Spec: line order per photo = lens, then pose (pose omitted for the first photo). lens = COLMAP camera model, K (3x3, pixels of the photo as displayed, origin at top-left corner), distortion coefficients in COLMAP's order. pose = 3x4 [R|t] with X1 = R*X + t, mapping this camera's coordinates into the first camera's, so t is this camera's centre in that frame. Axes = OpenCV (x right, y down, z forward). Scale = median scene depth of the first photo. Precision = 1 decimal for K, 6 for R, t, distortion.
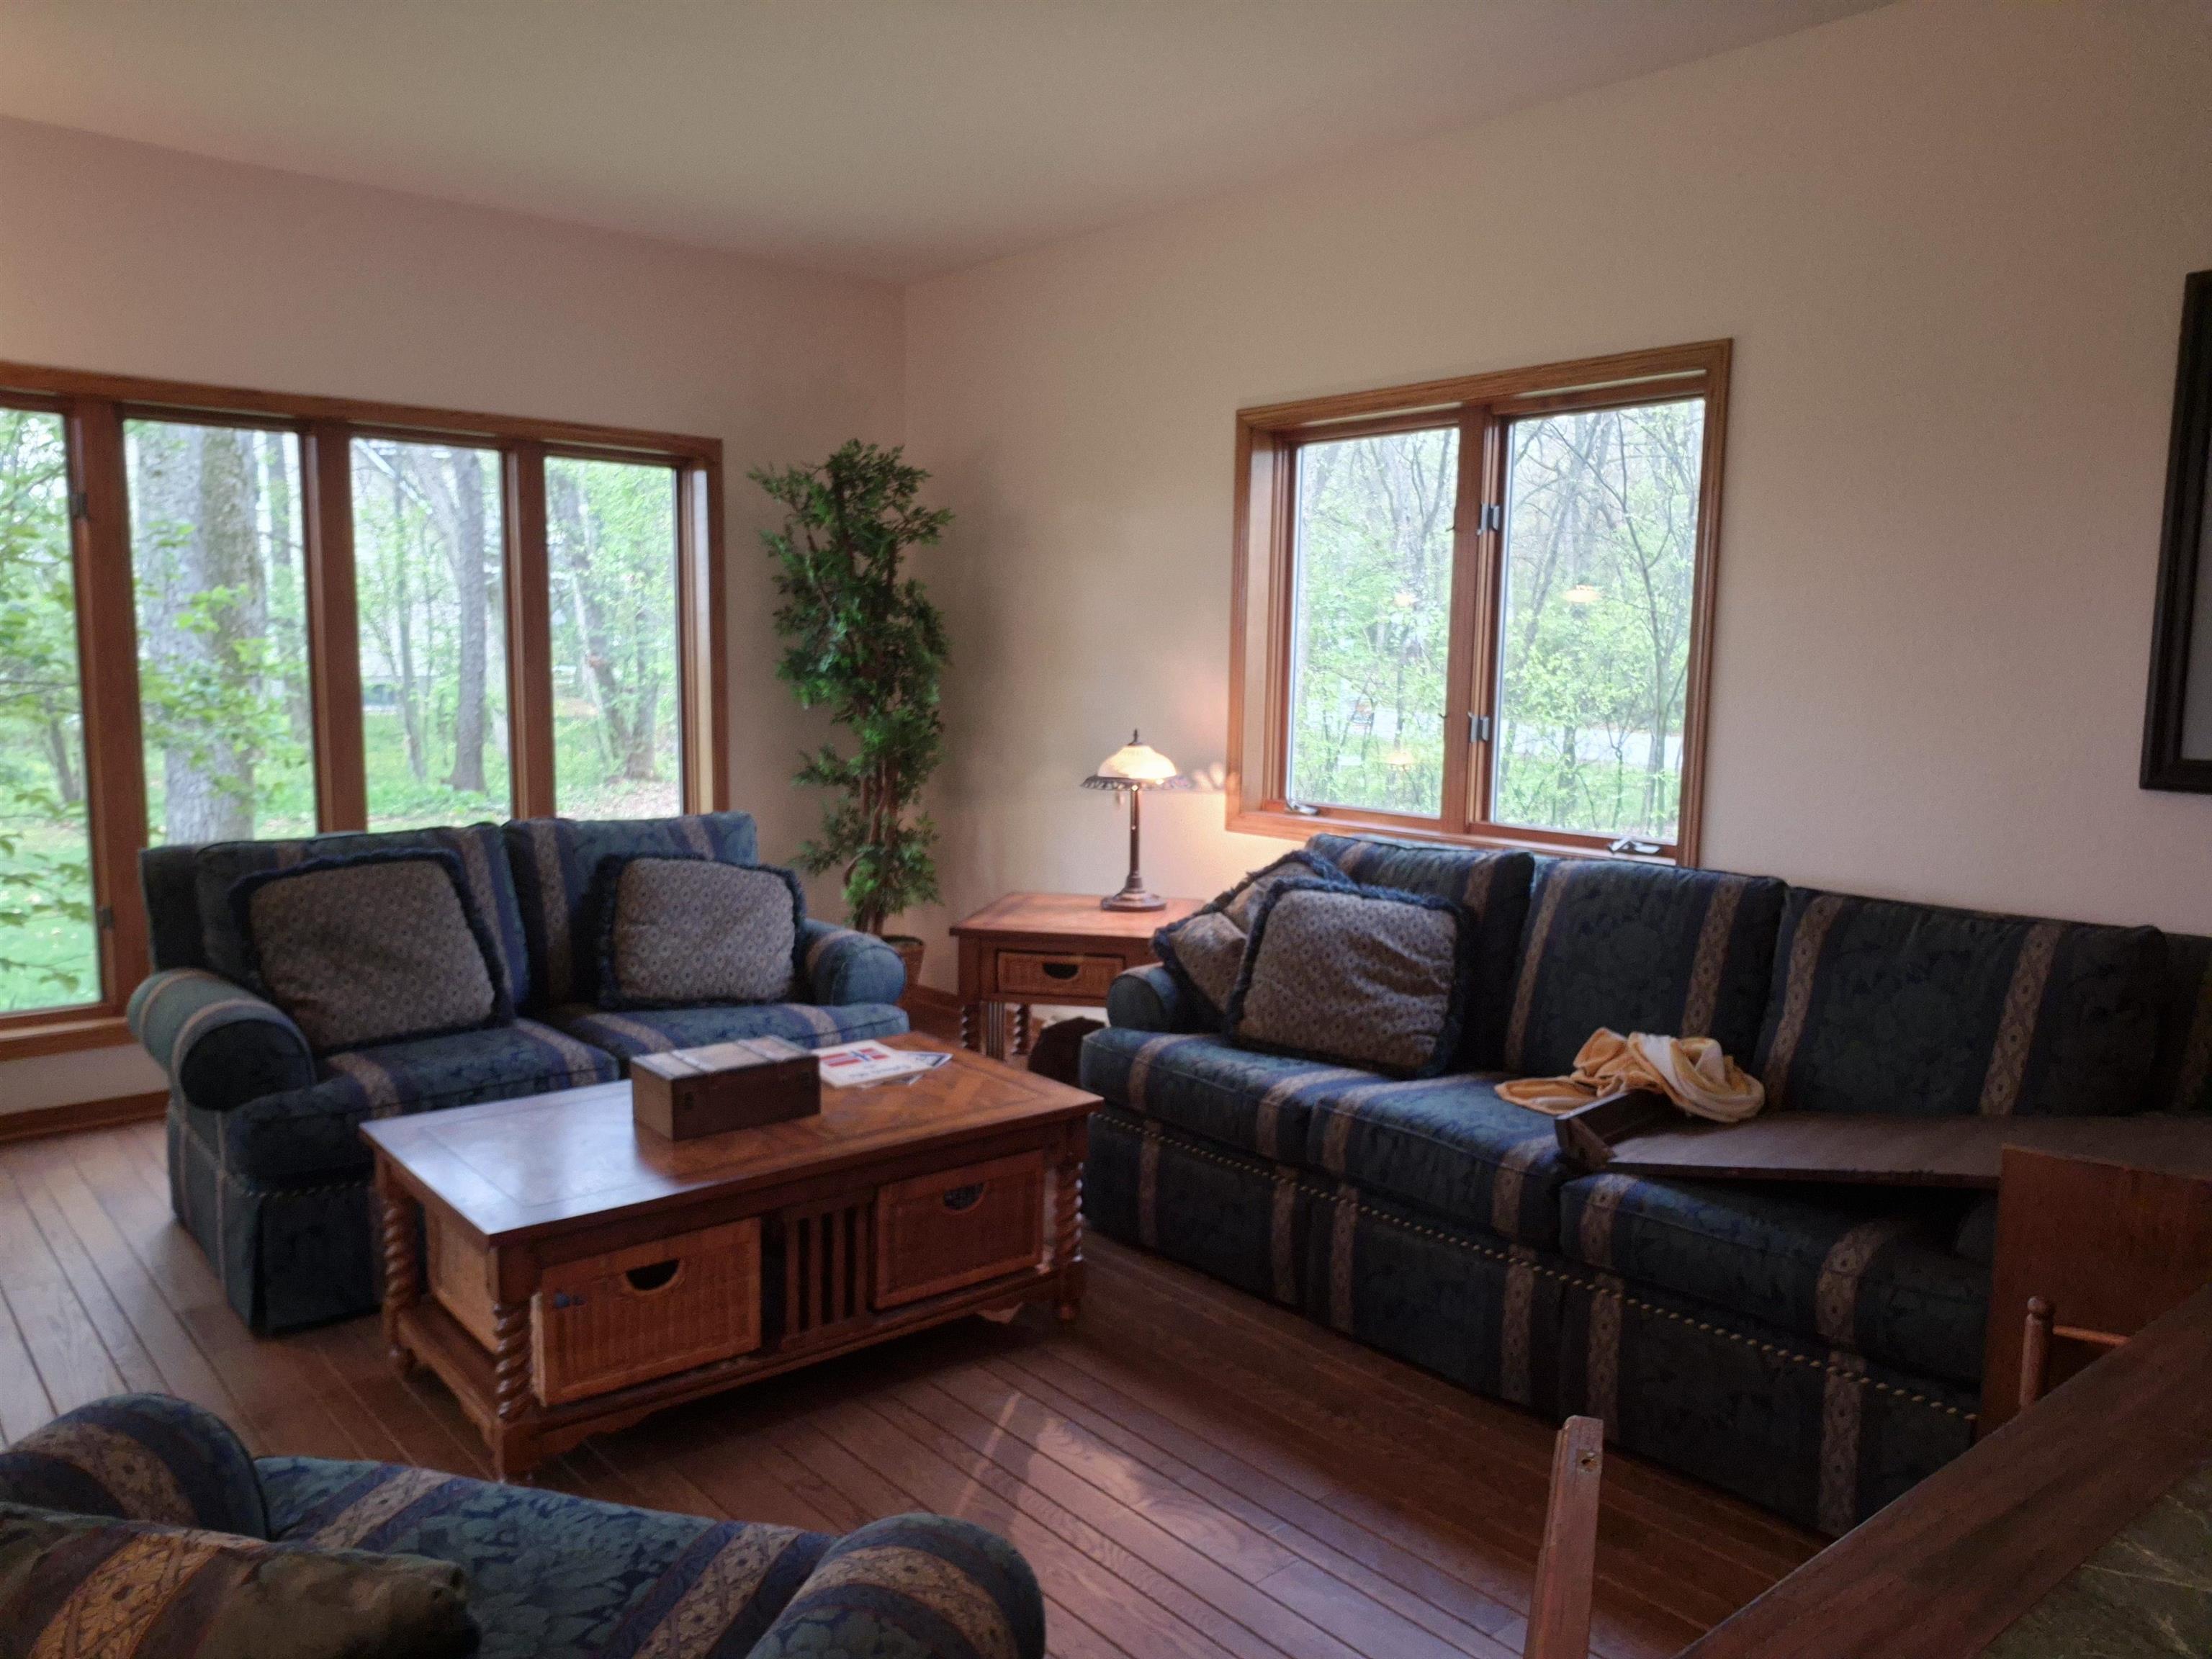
lens RADIAL K [[1609.4, 0, 1104.4], [0, 1609.4, 839.3], [0, 0, 1]] dist [0.023355, -0.006108]
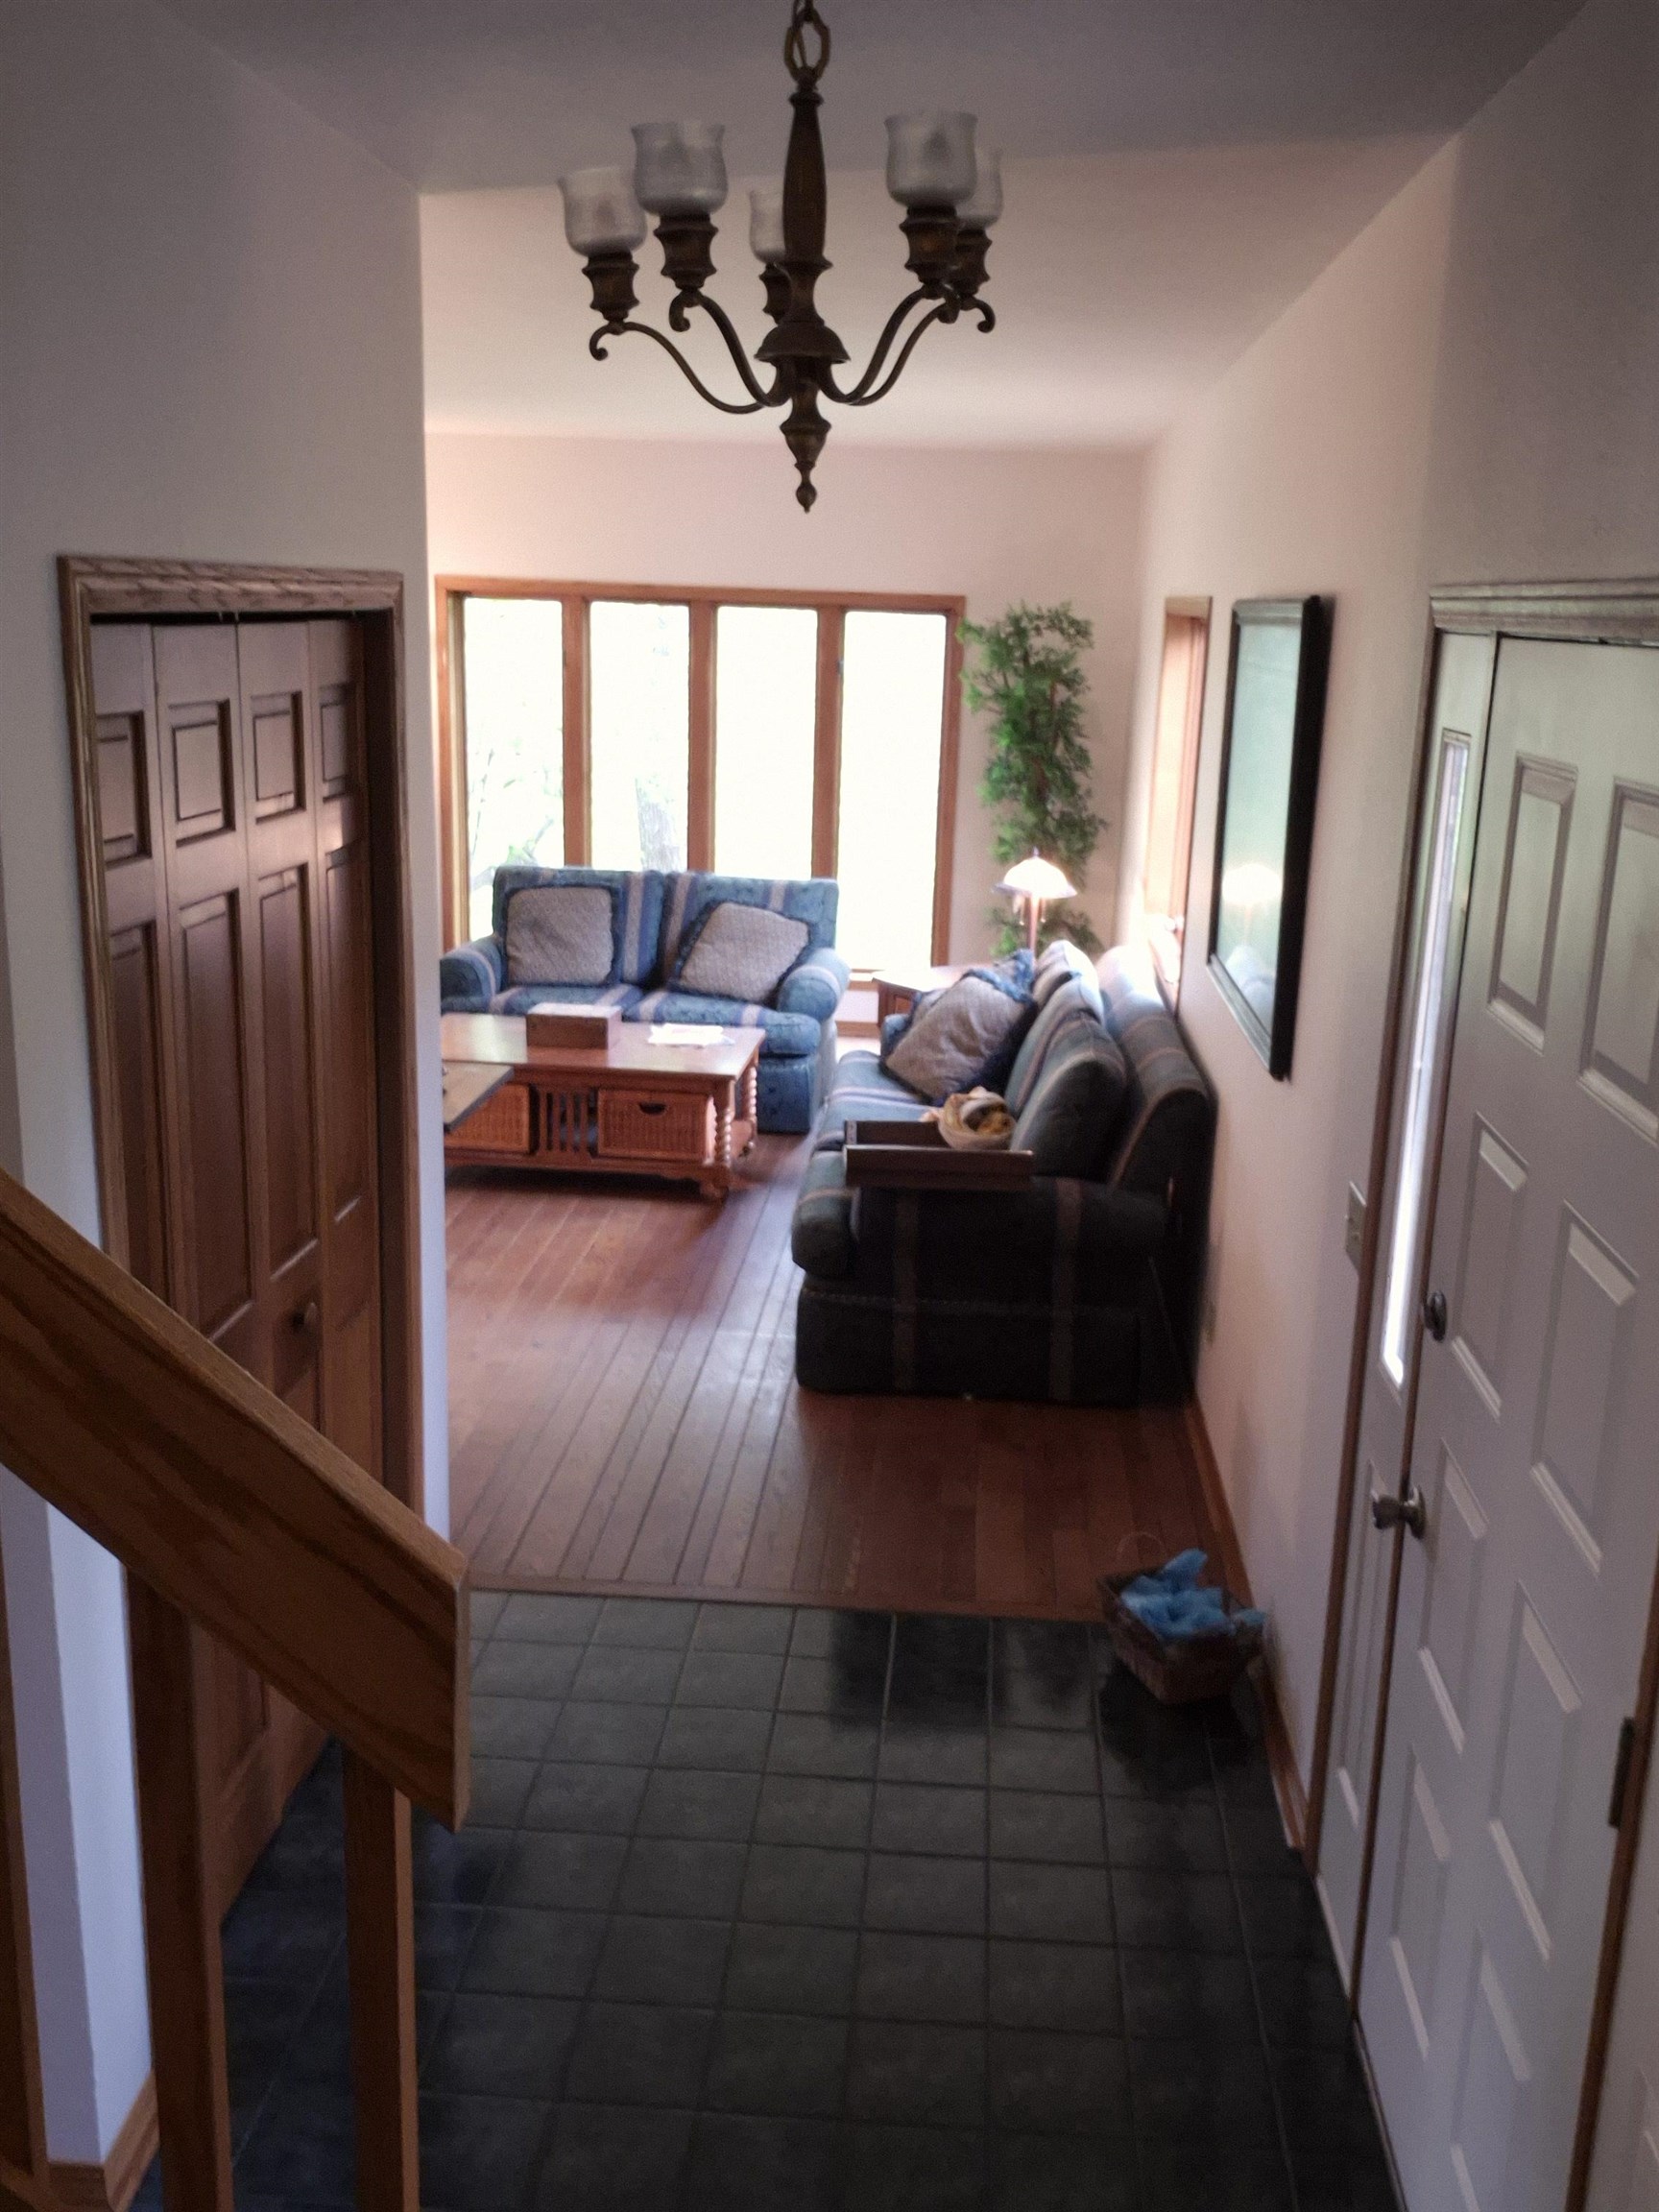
lens RADIAL K [[1866.8, 0, 843.7], [0, 1866.8, 1099.5], [0, 0, 1]] dist [0.085430, 0.001506]
pose [[0.711701, 0.186130, -0.677376, 1.249060], [-0.105852, 0.981664, 0.158526, -0.118873], [0.694462, -0.041121, 0.718353, -0.293448]]
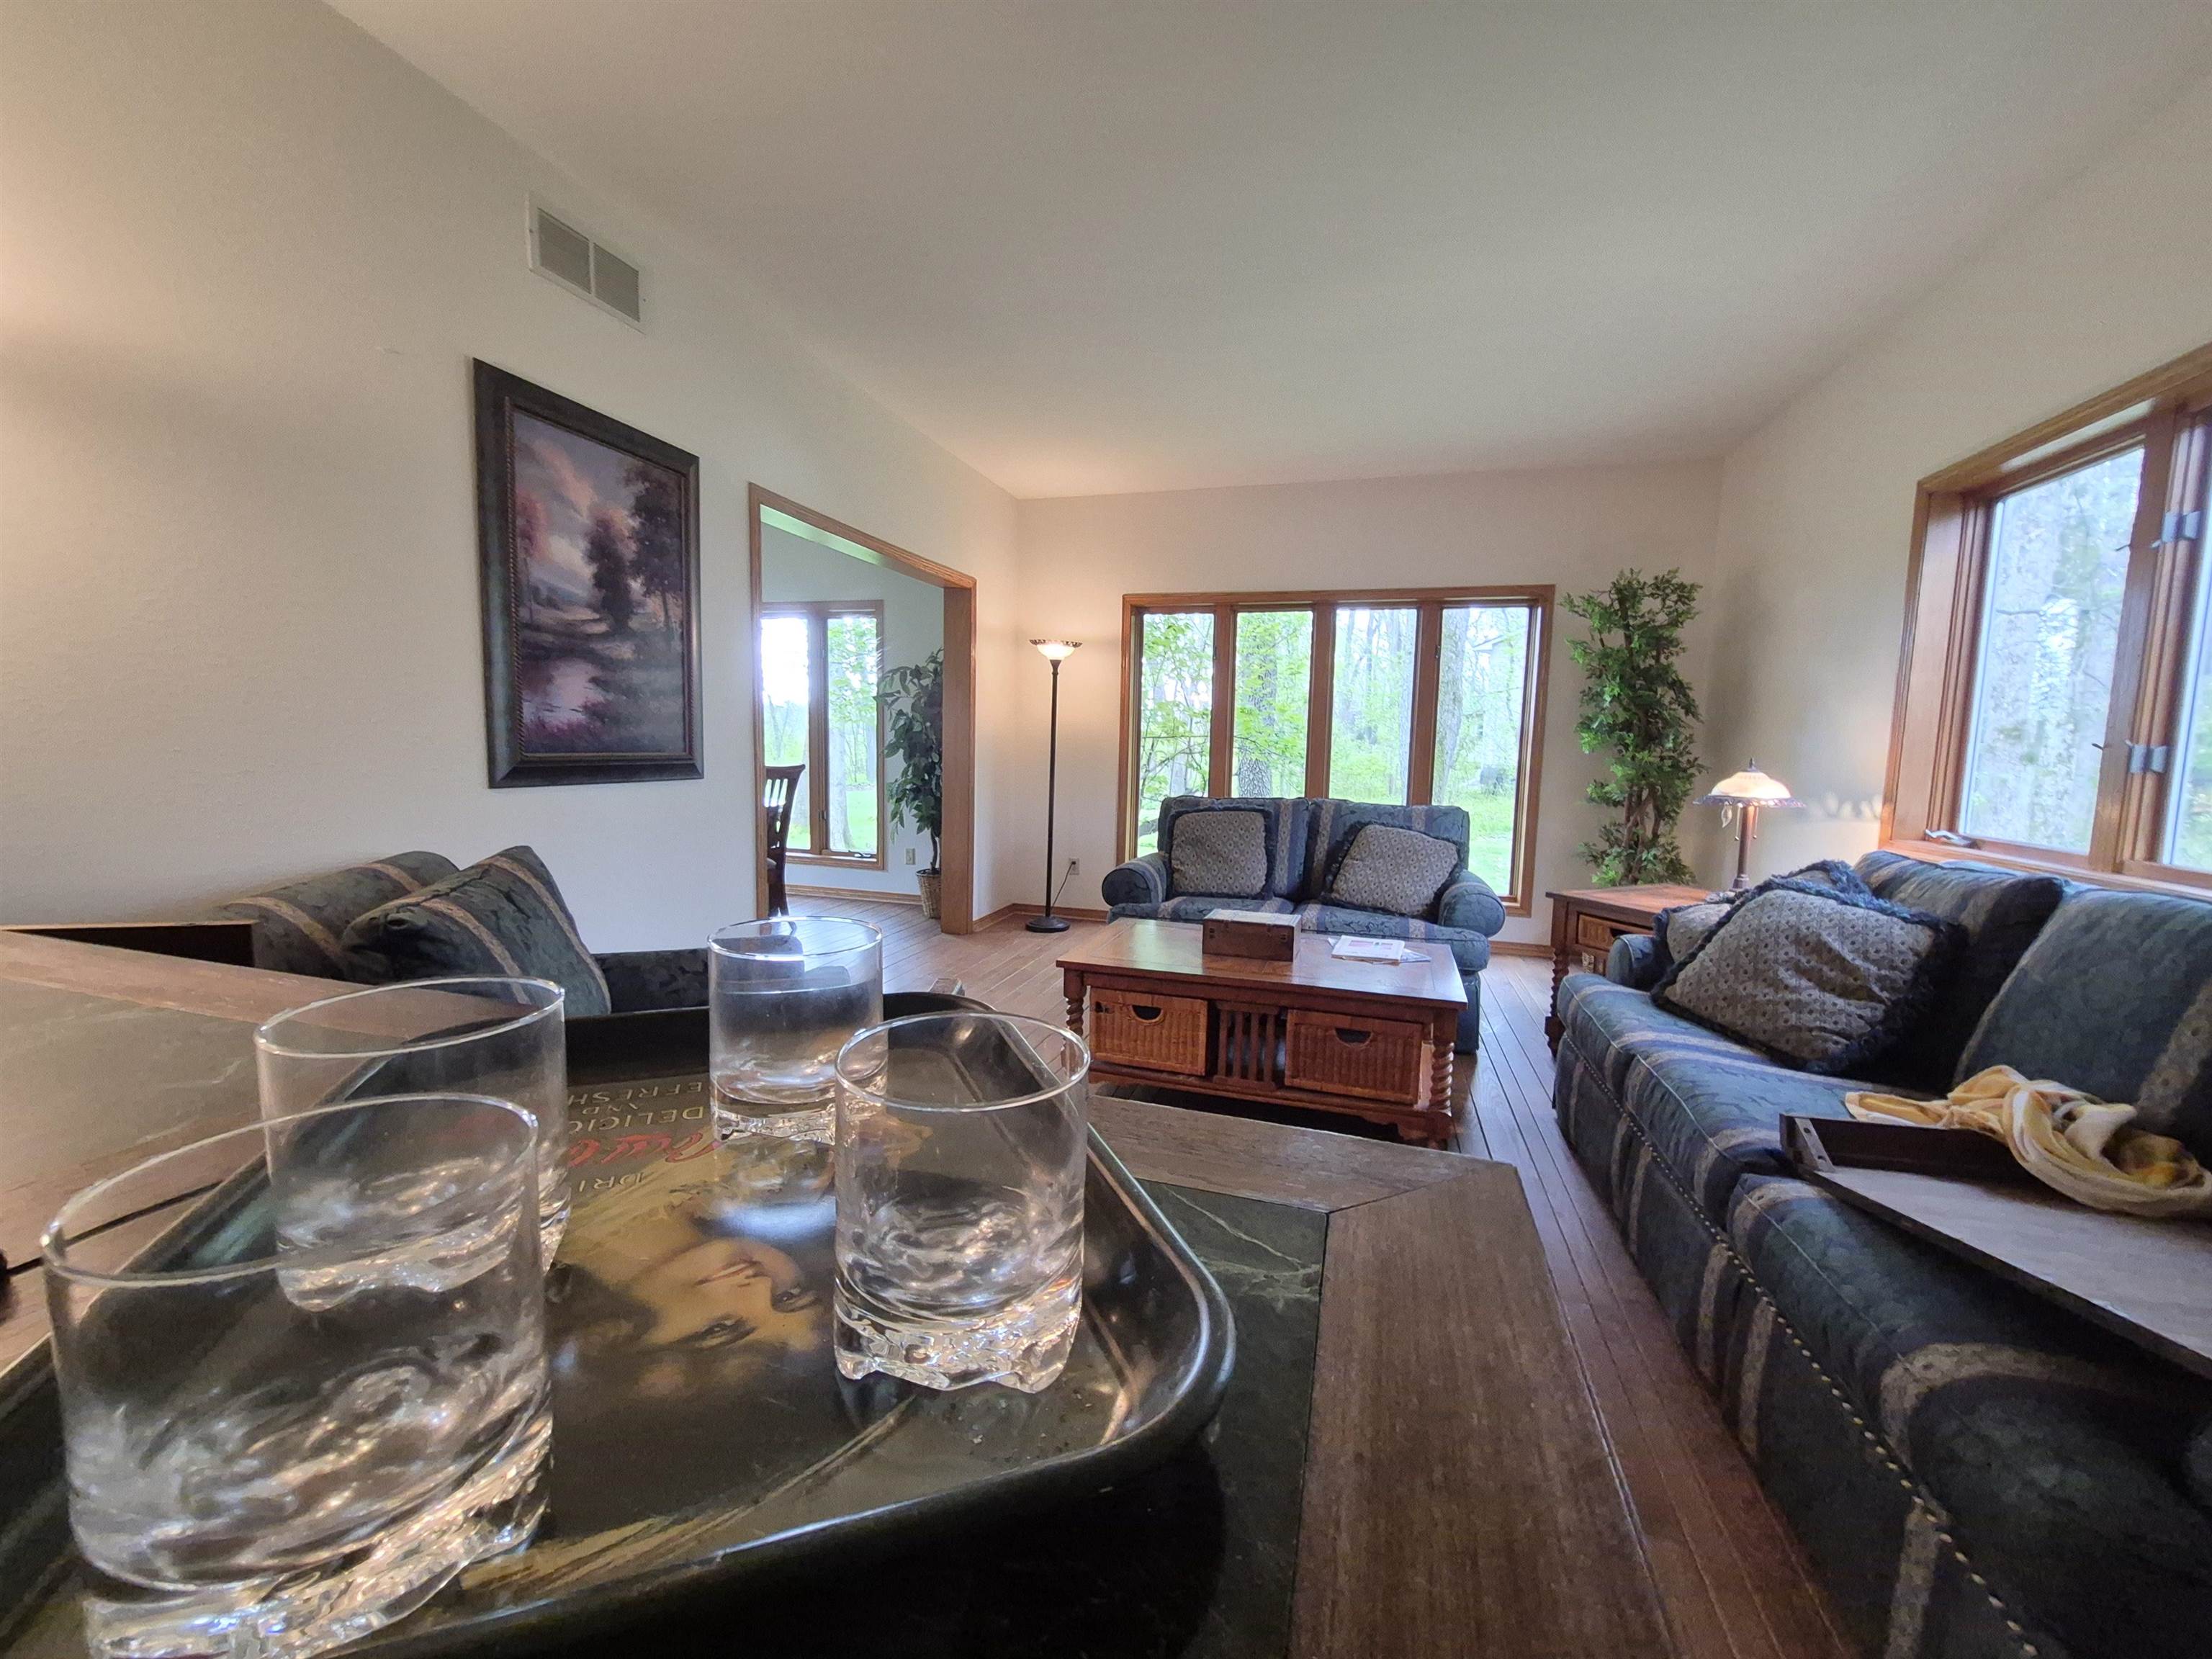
lens RADIAL K [[865.3, 0, 1100.8], [0, 865.3, 812.8], [0, 0, 1]] dist [-0.002291, 0.000366]
pose [[0.539361, 0.067885, -0.839334, 0.385765], [-0.111699, 0.993705, 0.008593, 0.027512], [0.834634, 0.089118, 0.543548, 0.287983]]
